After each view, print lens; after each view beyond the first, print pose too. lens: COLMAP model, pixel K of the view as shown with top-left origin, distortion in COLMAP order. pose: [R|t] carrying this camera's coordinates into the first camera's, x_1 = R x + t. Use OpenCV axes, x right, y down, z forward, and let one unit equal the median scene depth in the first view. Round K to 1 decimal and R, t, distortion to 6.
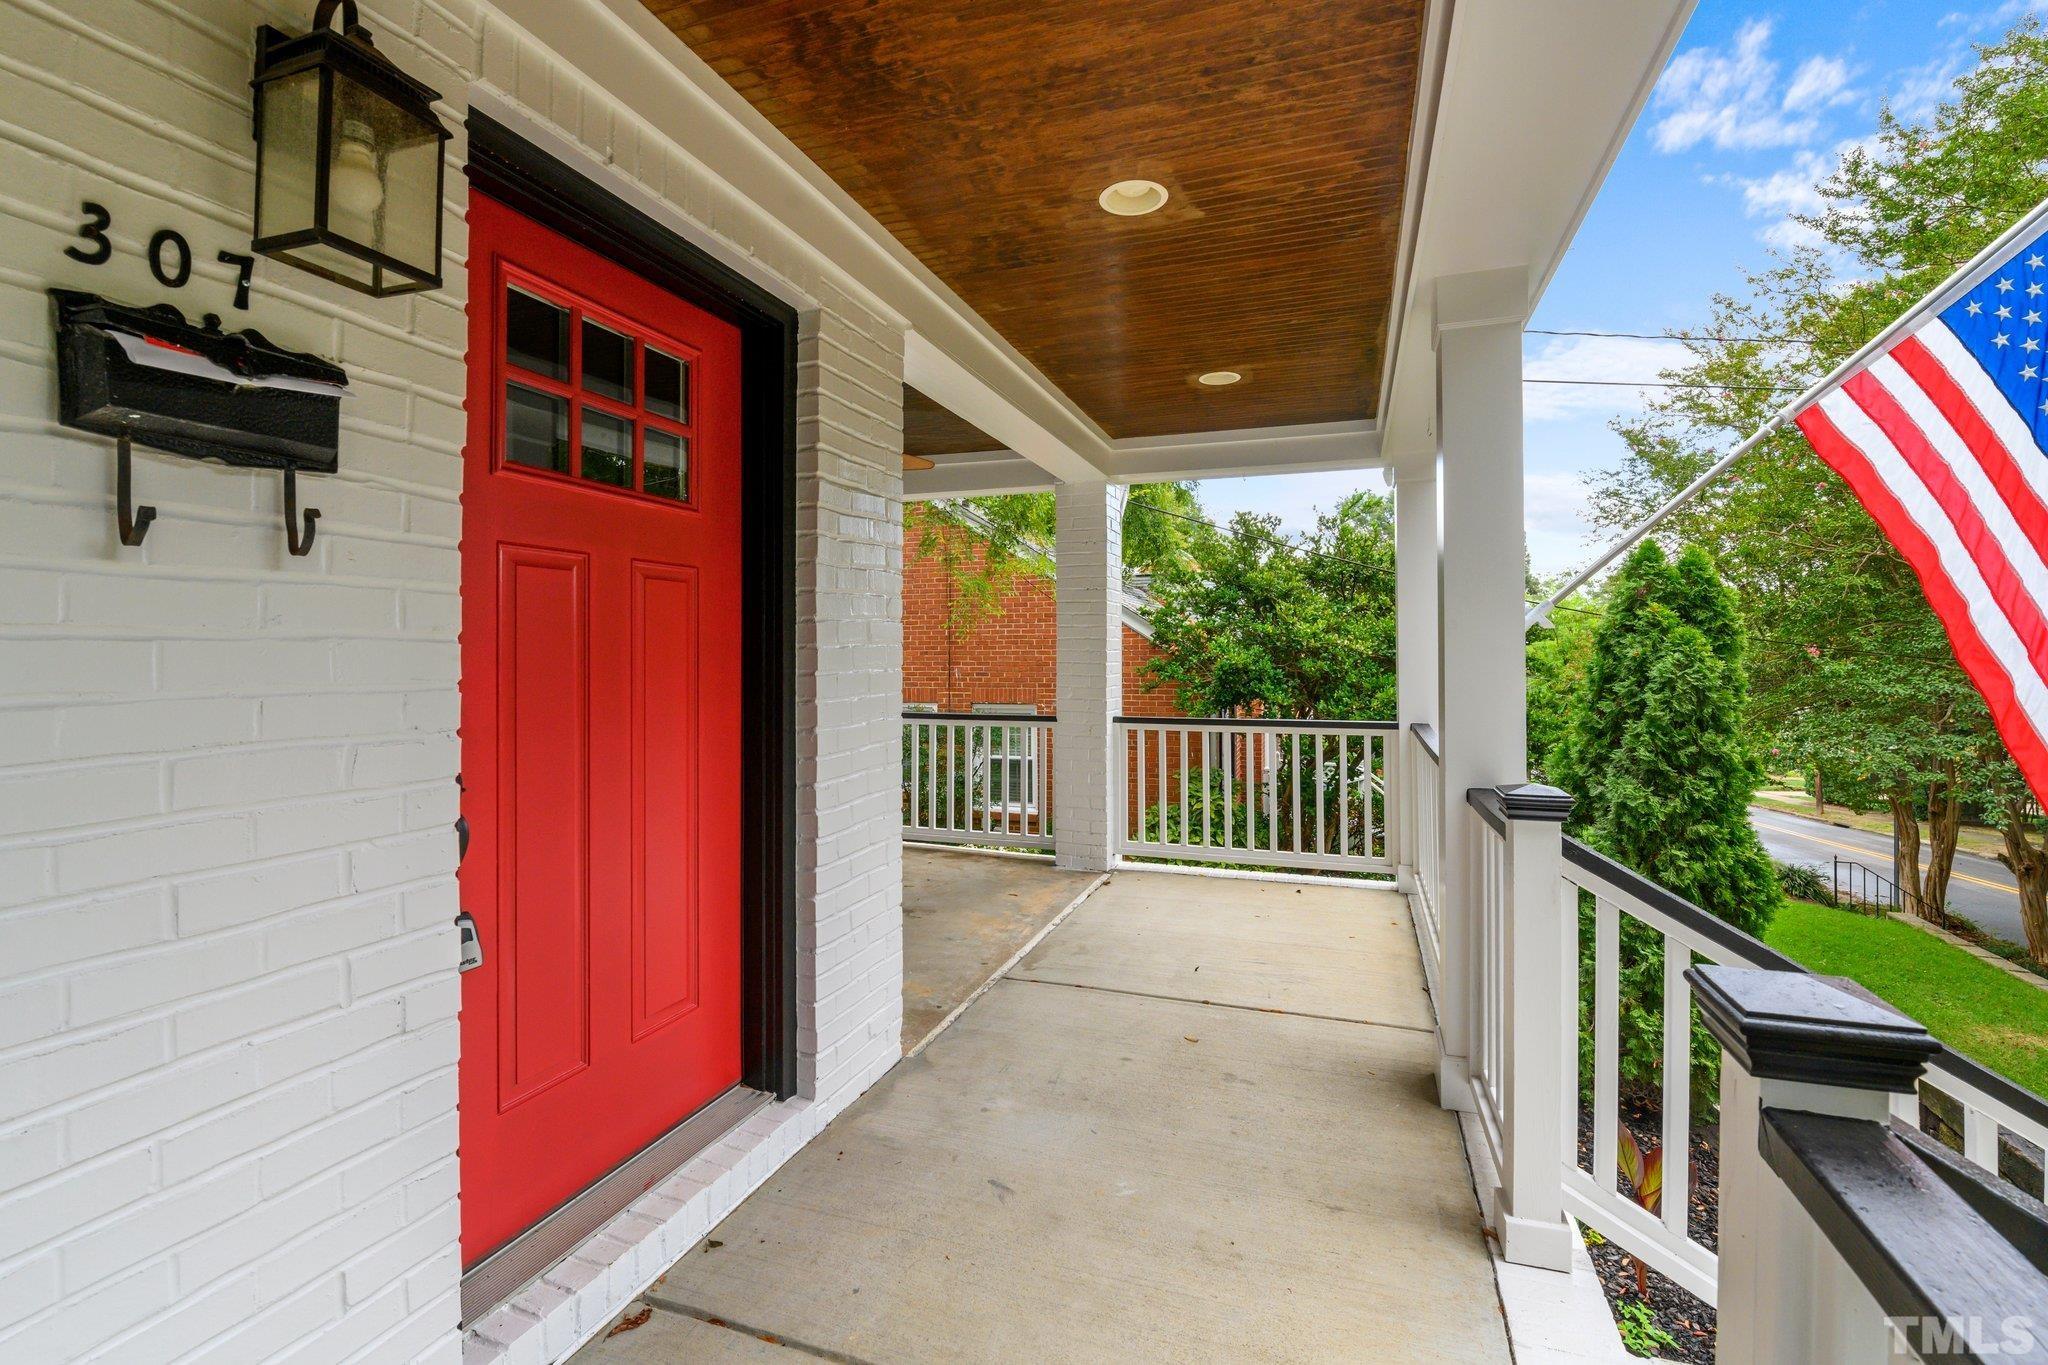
lens RADIAL K [[891.7, 0, 1021.1], [0, 891.7, 678.0], [0, 0, 1]] dist [0.000783, 0.000238]
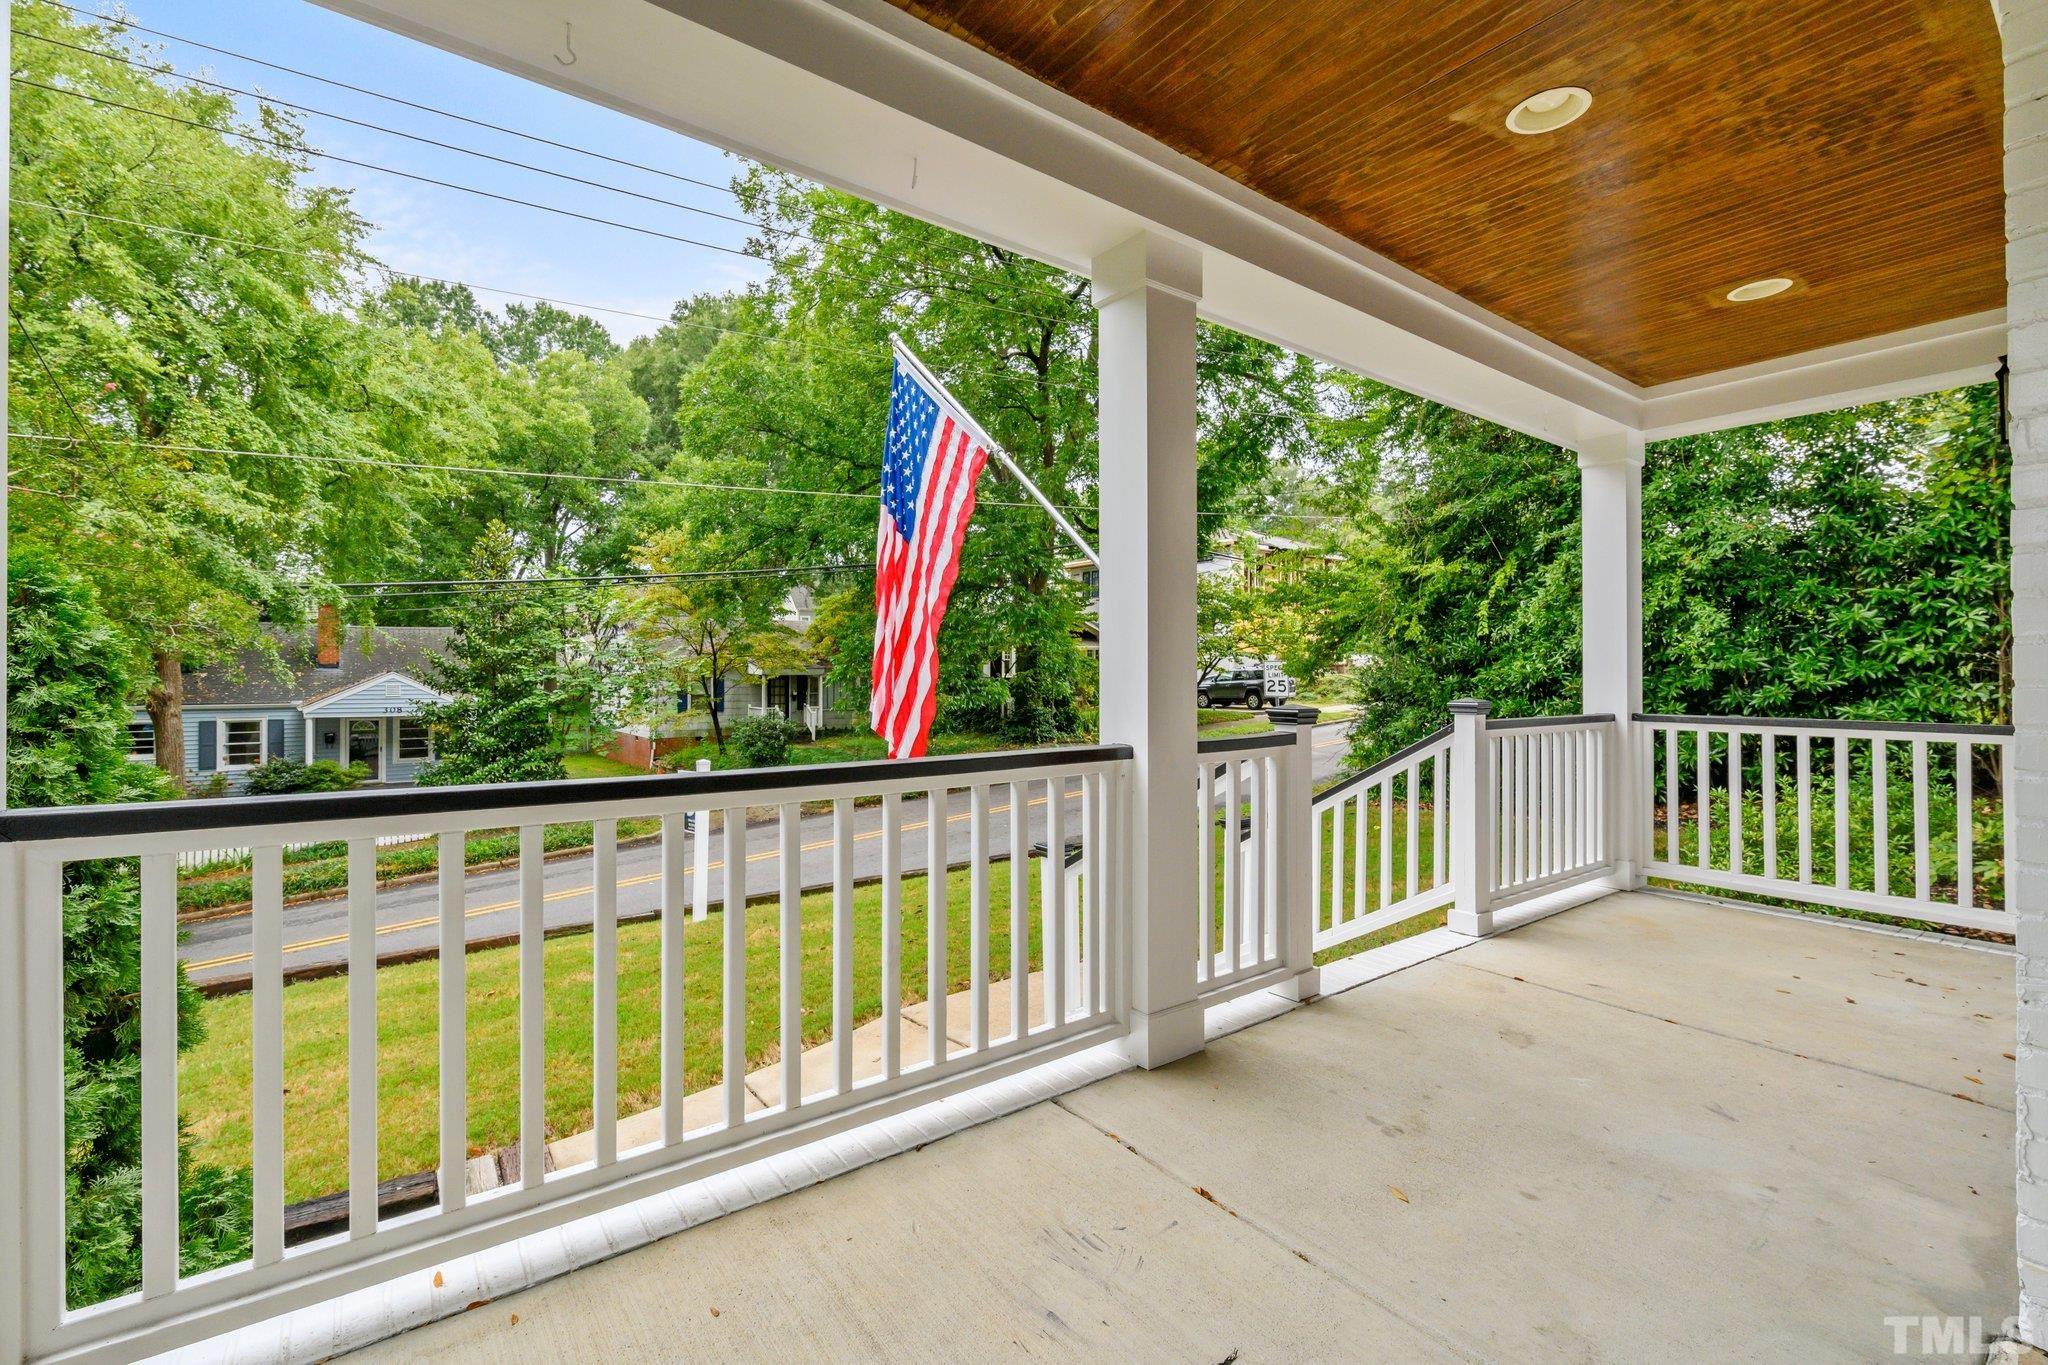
lens RADIAL K [[891.7, 0, 1021.1], [0, 891.7, 678.0], [0, 0, 1]] dist [0.000783, 0.000238]
pose [[-0.837607, 0.004818, 0.546252, 0.076125], [0.017547, 0.999682, 0.018090, 0.020572], [-0.545991, 0.024737, -0.837426, 1.922605]]
